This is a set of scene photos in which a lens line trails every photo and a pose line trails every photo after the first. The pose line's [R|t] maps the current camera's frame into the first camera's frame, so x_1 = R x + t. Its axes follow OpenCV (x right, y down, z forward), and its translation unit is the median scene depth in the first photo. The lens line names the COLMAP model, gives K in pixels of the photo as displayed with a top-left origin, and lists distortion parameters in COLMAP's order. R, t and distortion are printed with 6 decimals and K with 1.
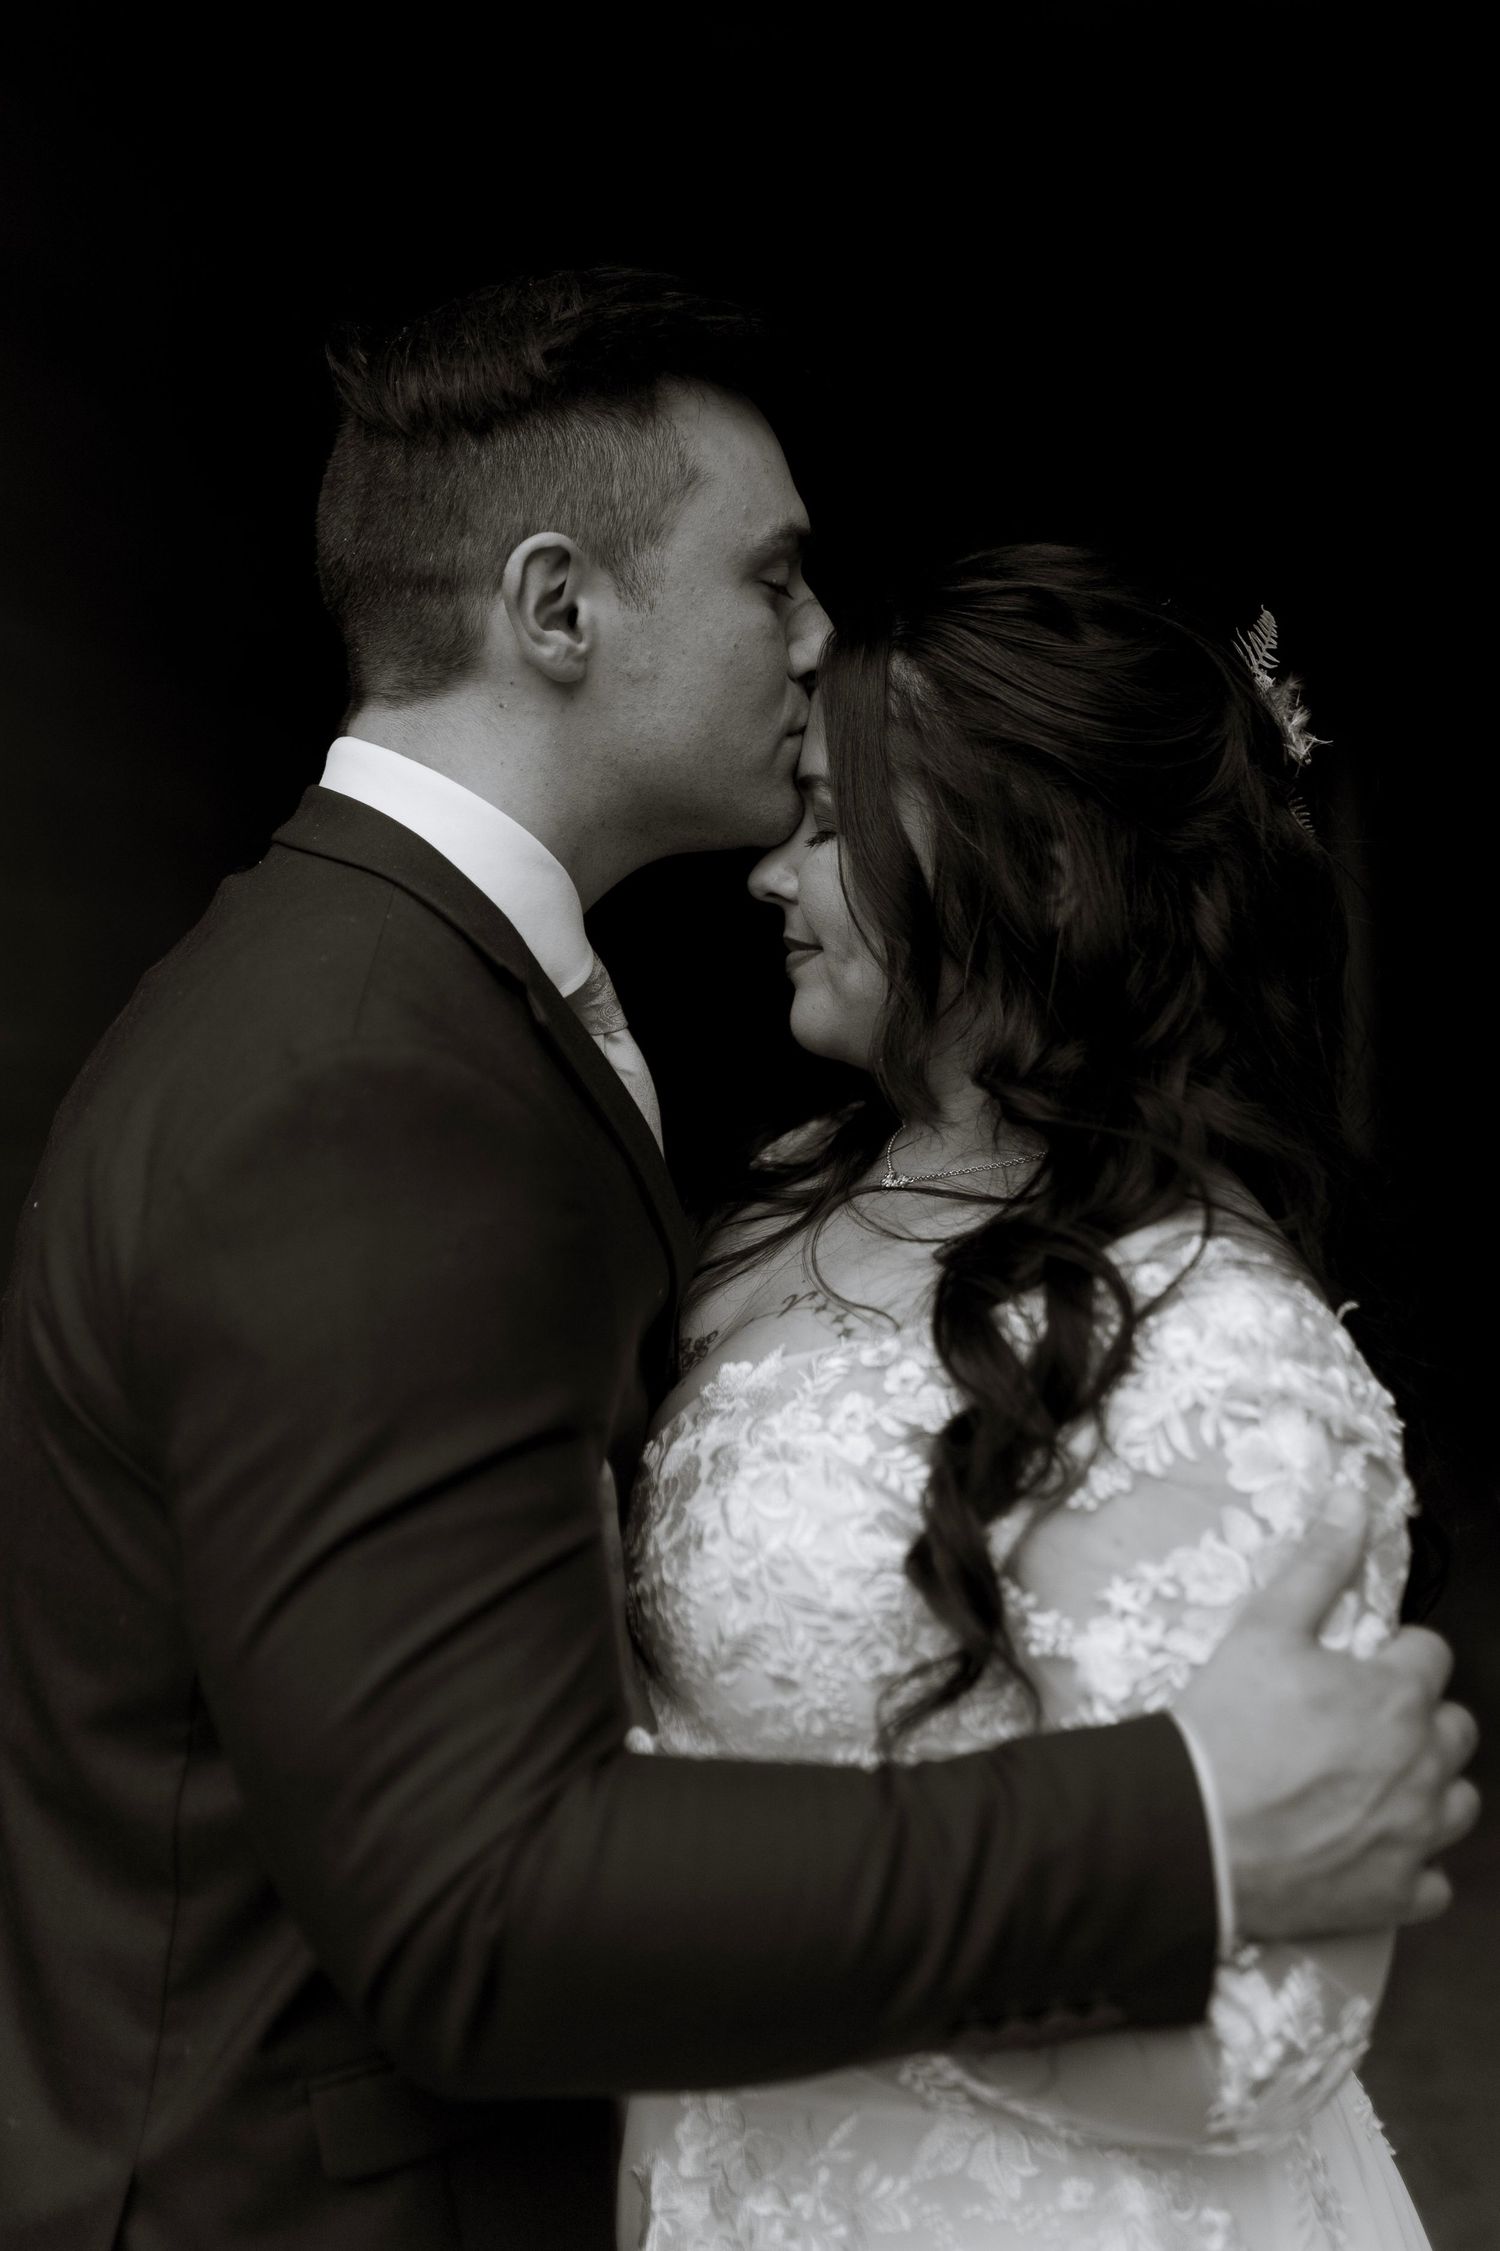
lens RADIAL K [[2201.2, 0, 746.7], [0, 2201.2, 1083.3], [0, 0, 1]] dist [-0.143926, 0.015651]
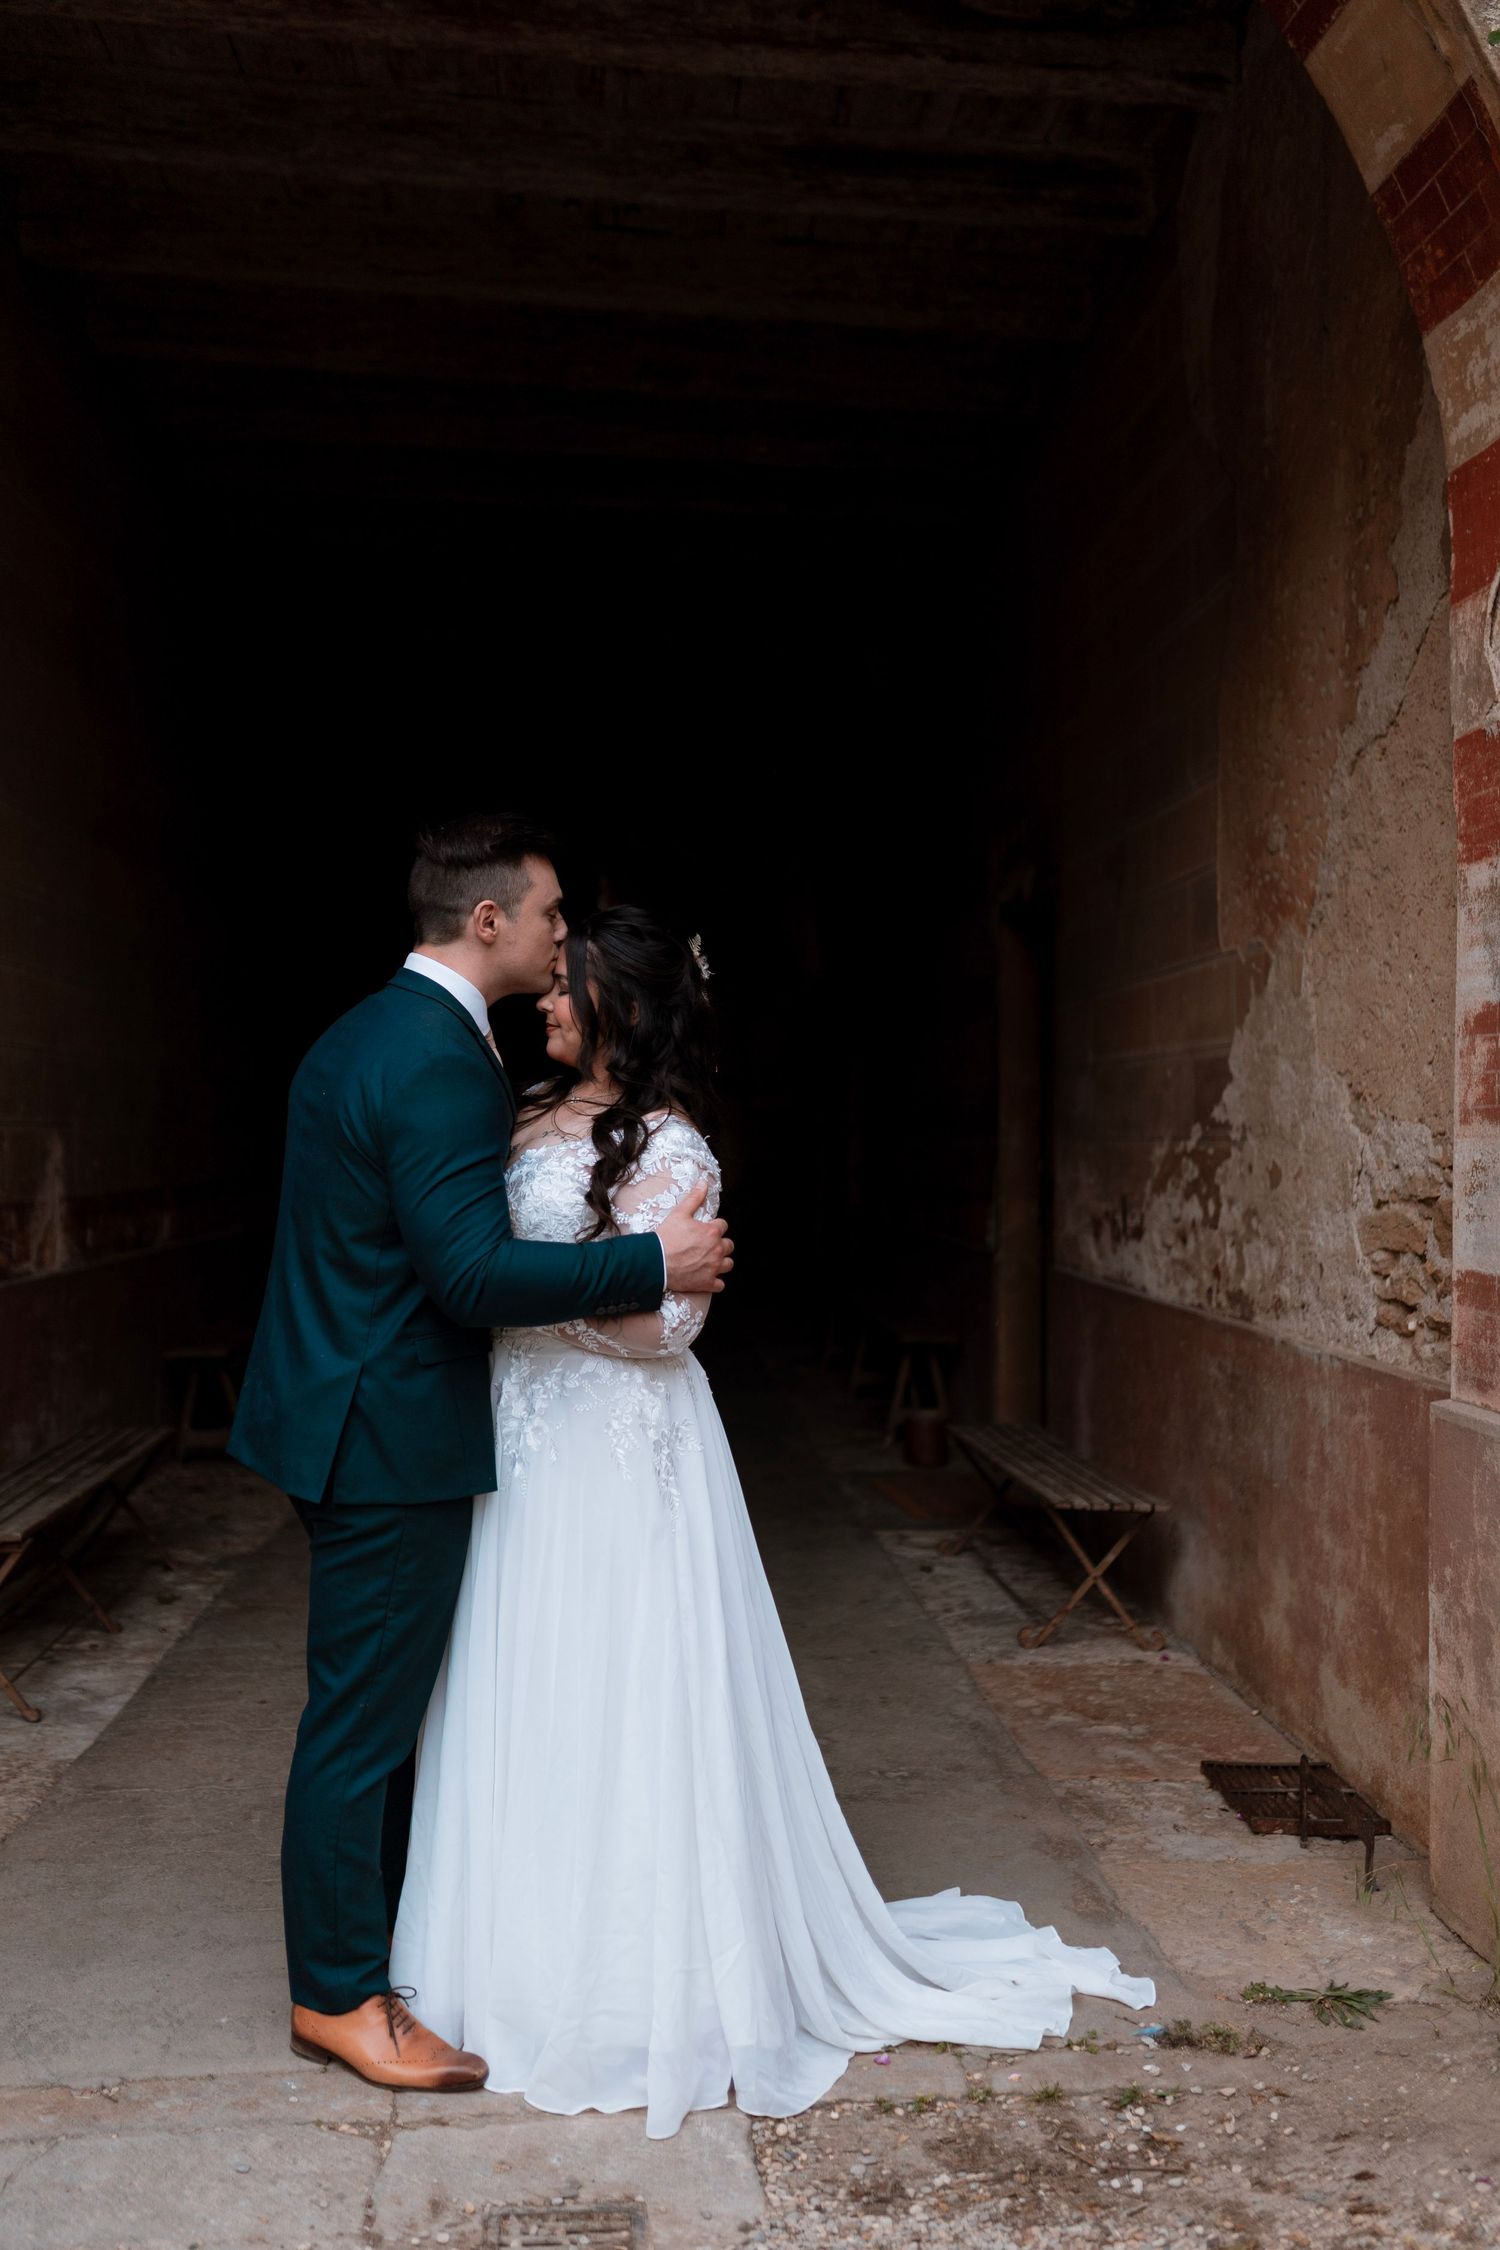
lens RADIAL K [[2235.0, 0, 698.2], [0, 2235.0, 1122.2], [0, 0, 1]] dist [-0.003505, 0.008022]
pose [[0.981270, 0.044976, 0.187312, -0.430033], [-0.047770, 0.998804, 0.010427, 0.040491], [-0.186619, -0.019180, 0.982245, -2.610772]]
